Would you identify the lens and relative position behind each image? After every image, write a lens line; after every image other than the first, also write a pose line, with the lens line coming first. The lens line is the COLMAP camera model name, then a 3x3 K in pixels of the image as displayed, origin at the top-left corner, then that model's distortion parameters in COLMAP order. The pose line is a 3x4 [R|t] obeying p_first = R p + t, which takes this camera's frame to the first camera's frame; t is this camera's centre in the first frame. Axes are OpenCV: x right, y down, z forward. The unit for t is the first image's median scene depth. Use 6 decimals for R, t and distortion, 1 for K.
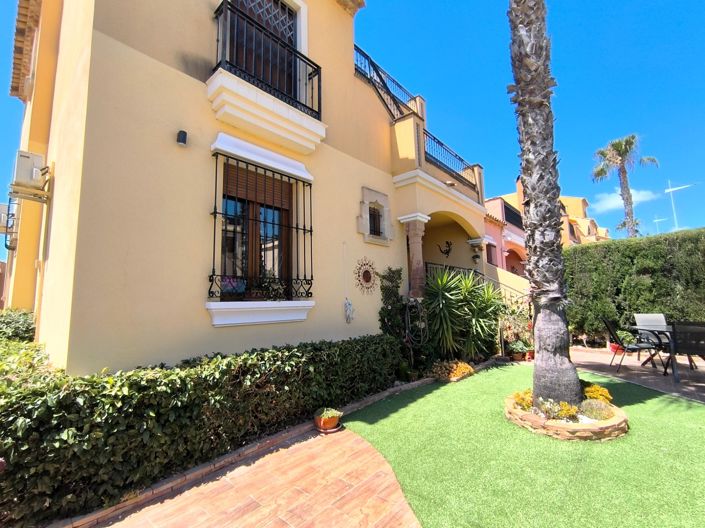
lens RADIAL K [[323.3, 0, 368.9], [0, 323.3, 264.9], [0, 0, 1]] dist [0.001521, 0.000125]
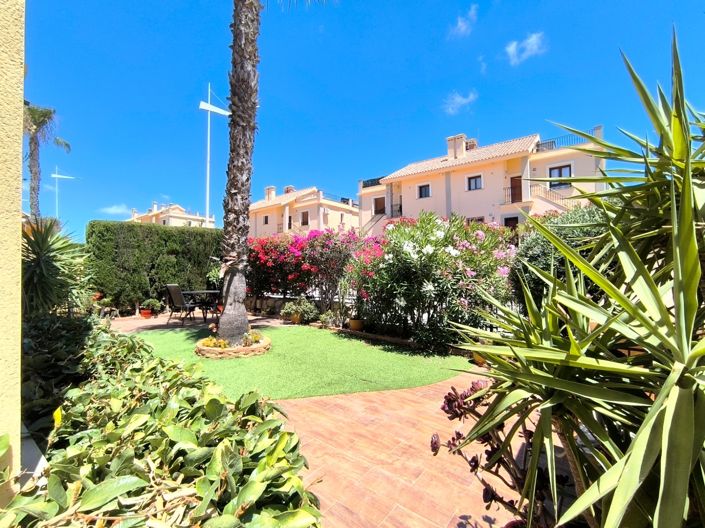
lens RADIAL K [[320.0, 0, 357.6], [0, 320.0, 265.4], [0, 0, 1]] dist [-0.033778, 0.017984]
pose [[-0.063678, 0.056669, 0.996360, -0.483169], [-0.100714, 0.992924, -0.062910, 0.078332], [-0.992876, -0.104354, -0.057520, 0.324601]]
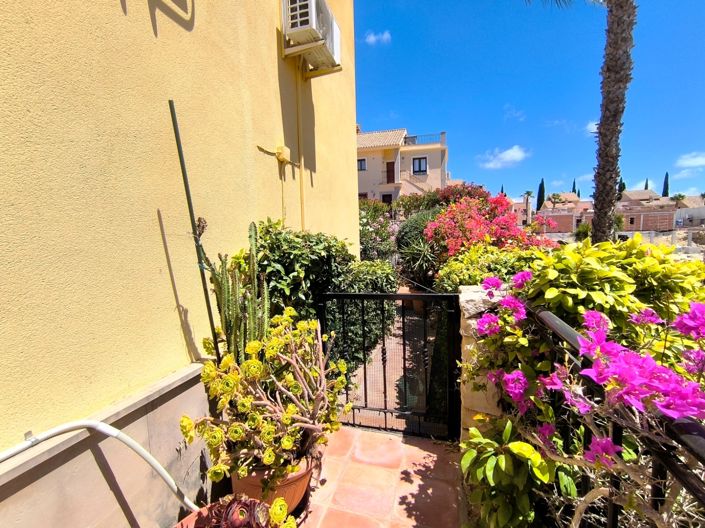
lens RADIAL K [[323.3, 0, 368.9], [0, 323.3, 264.9], [0, 0, 1]] dist [0.001521, 0.000125]
pose [[-0.457770, -0.041493, 0.888102, -1.176247], [-0.063250, 0.997899, 0.014021, 0.130849], [-0.886818, -0.049754, -0.459433, 0.801003]]
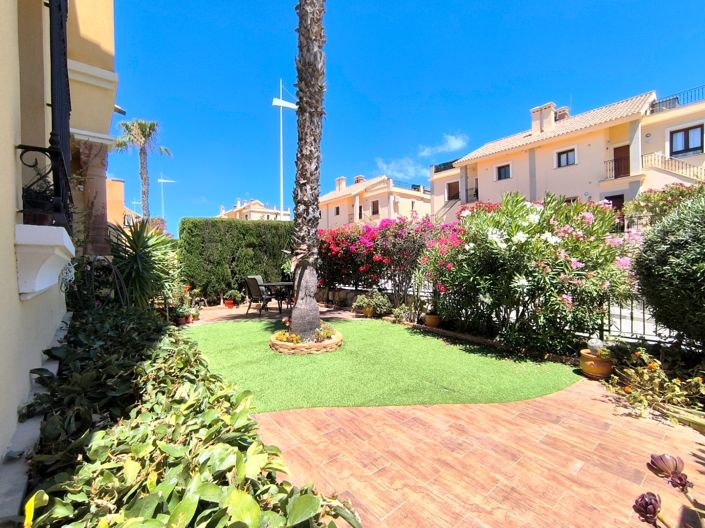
lens RADIAL K [[320.0, 0, 357.6], [0, 320.0, 265.4], [0, 0, 1]] dist [-0.033778, 0.017984]
pose [[0.155485, 0.021492, 0.987604, -0.418905], [-0.097667, 0.995199, -0.006281, 0.068499], [-0.982998, -0.095480, 0.156838, 0.335705]]
